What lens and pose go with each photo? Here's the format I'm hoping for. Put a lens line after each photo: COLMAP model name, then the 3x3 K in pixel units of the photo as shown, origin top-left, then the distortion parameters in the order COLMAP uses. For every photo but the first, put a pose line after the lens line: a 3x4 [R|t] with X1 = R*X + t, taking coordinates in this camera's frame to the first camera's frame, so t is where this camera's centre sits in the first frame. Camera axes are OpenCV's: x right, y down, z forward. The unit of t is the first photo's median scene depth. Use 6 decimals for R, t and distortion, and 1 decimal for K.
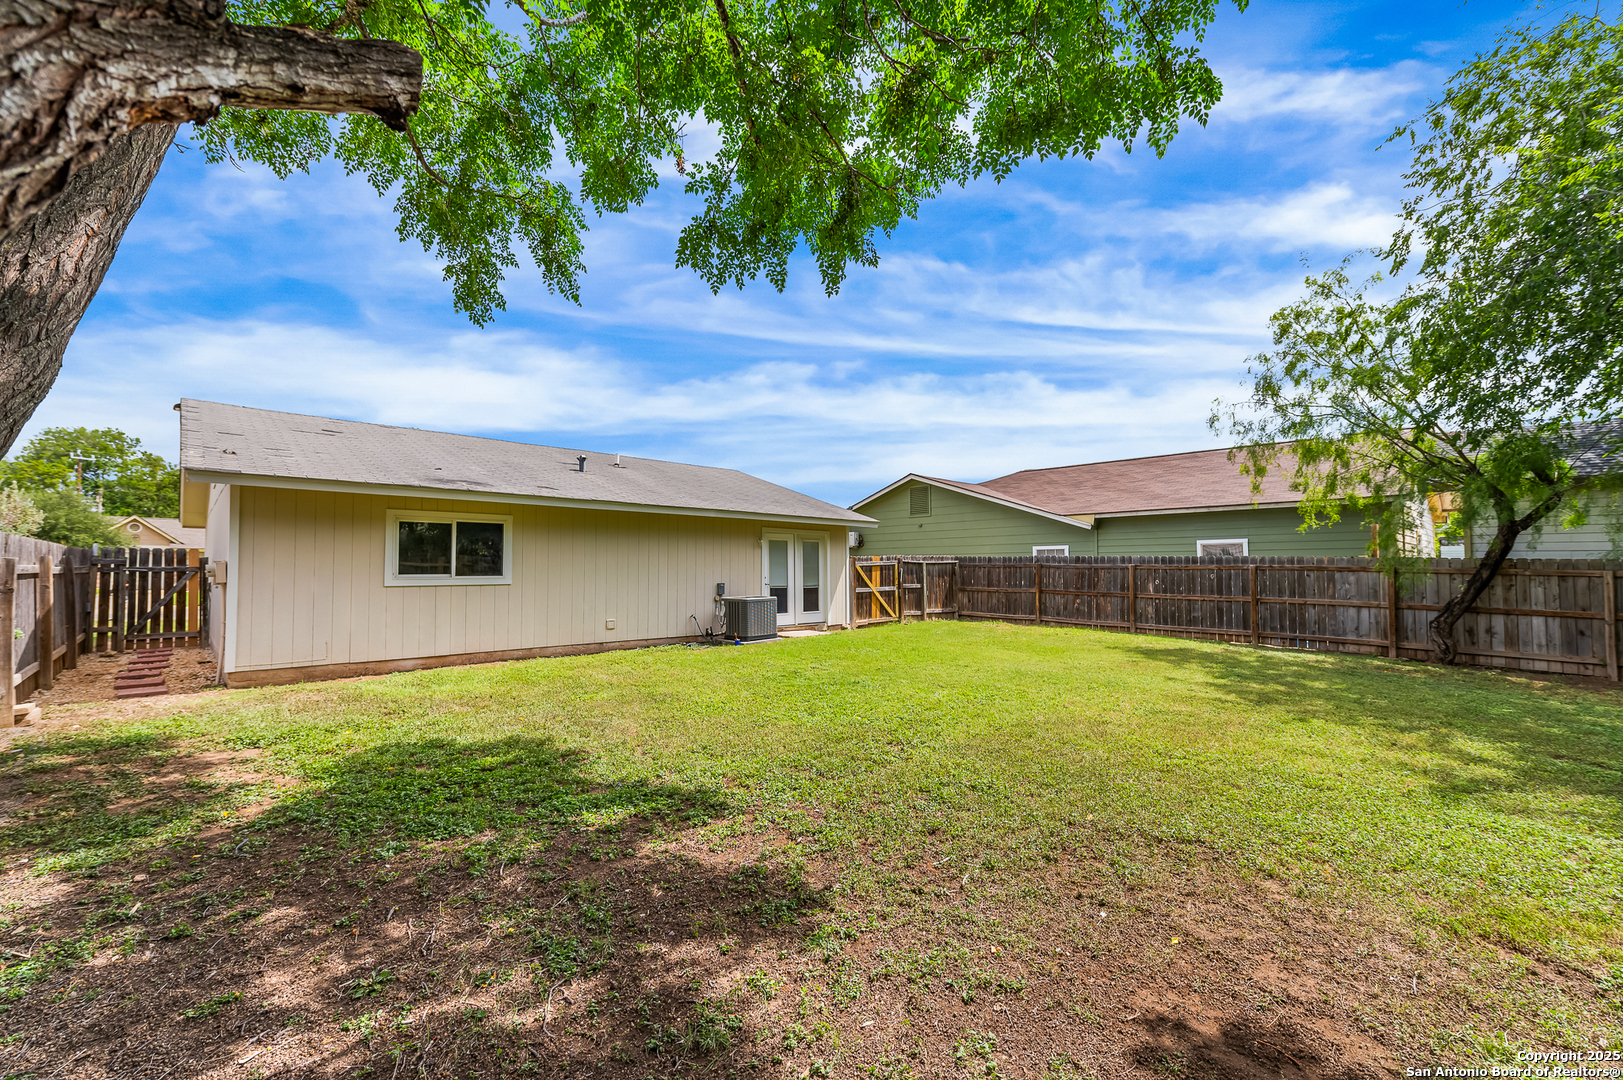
lens RADIAL K [[671.9, 0, 786.8], [0, 671.9, 541.7], [0, 0, 1]] dist [0.011439, -0.000331]
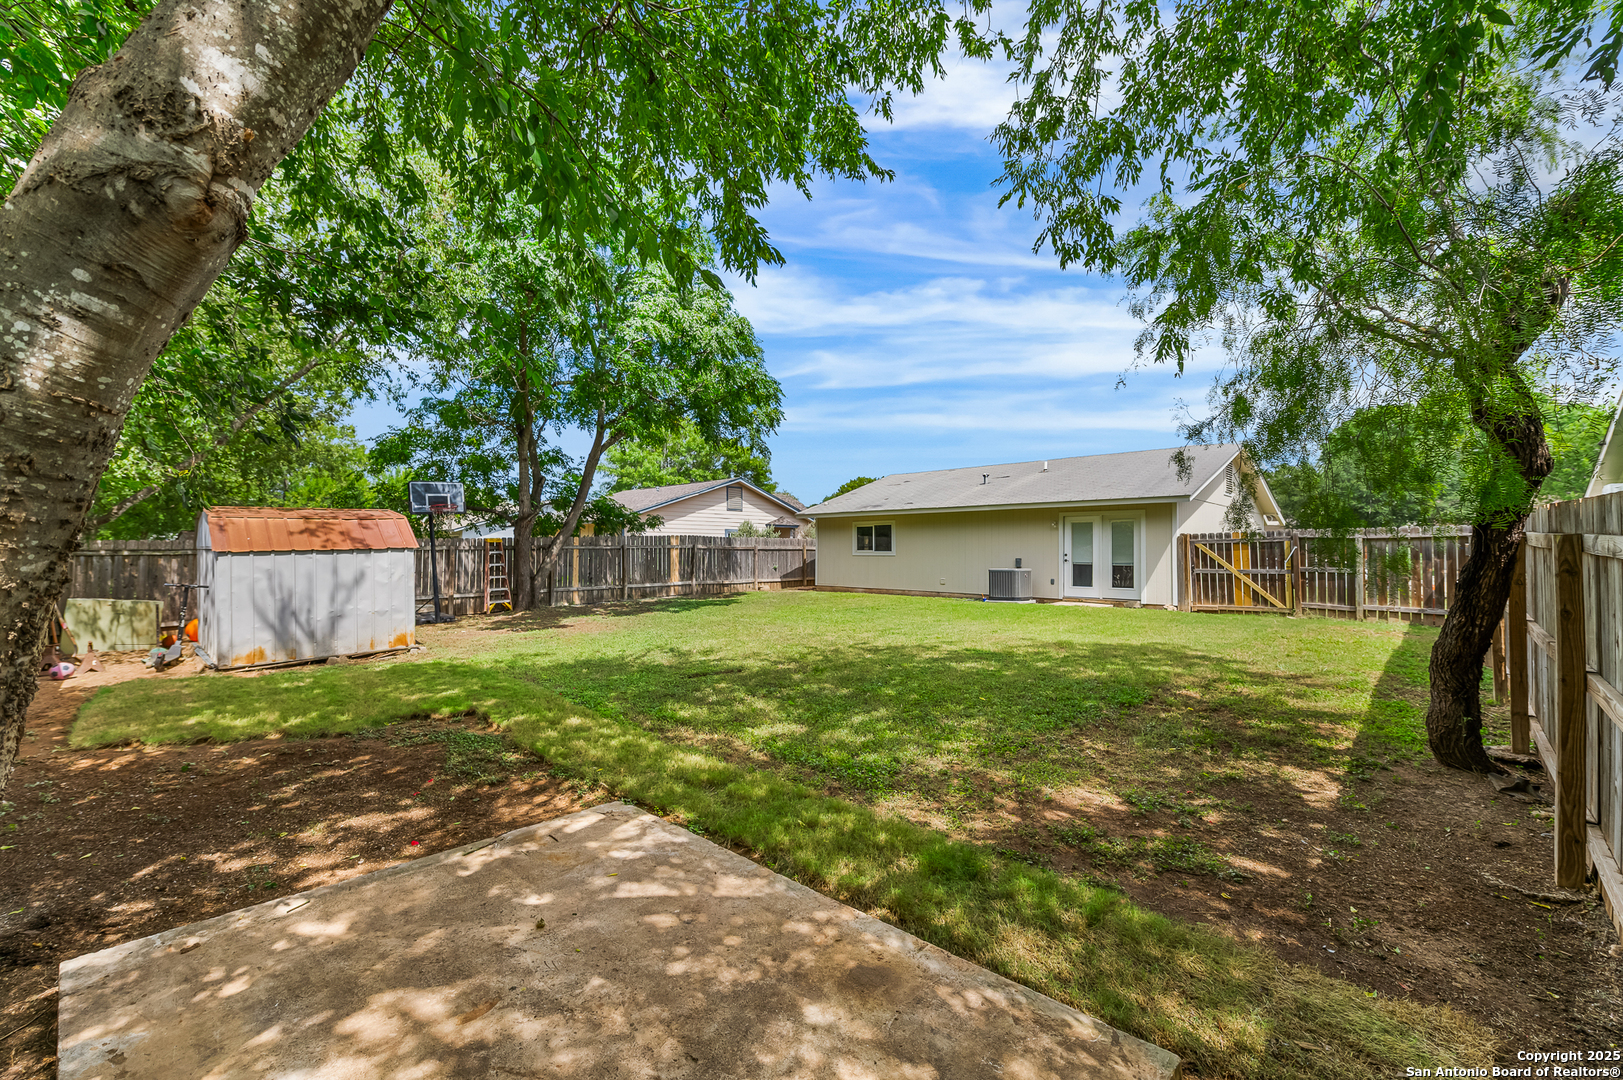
lens RADIAL K [[671.9, 0, 786.8], [0, 671.9, 541.7], [0, 0, 1]] dist [0.011439, -0.000331]
pose [[0.017344, -0.014367, -0.999746, 1.150877], [0.038040, 0.999182, -0.013699, 0.028464], [0.999126, -0.037792, 0.017876, 0.497033]]
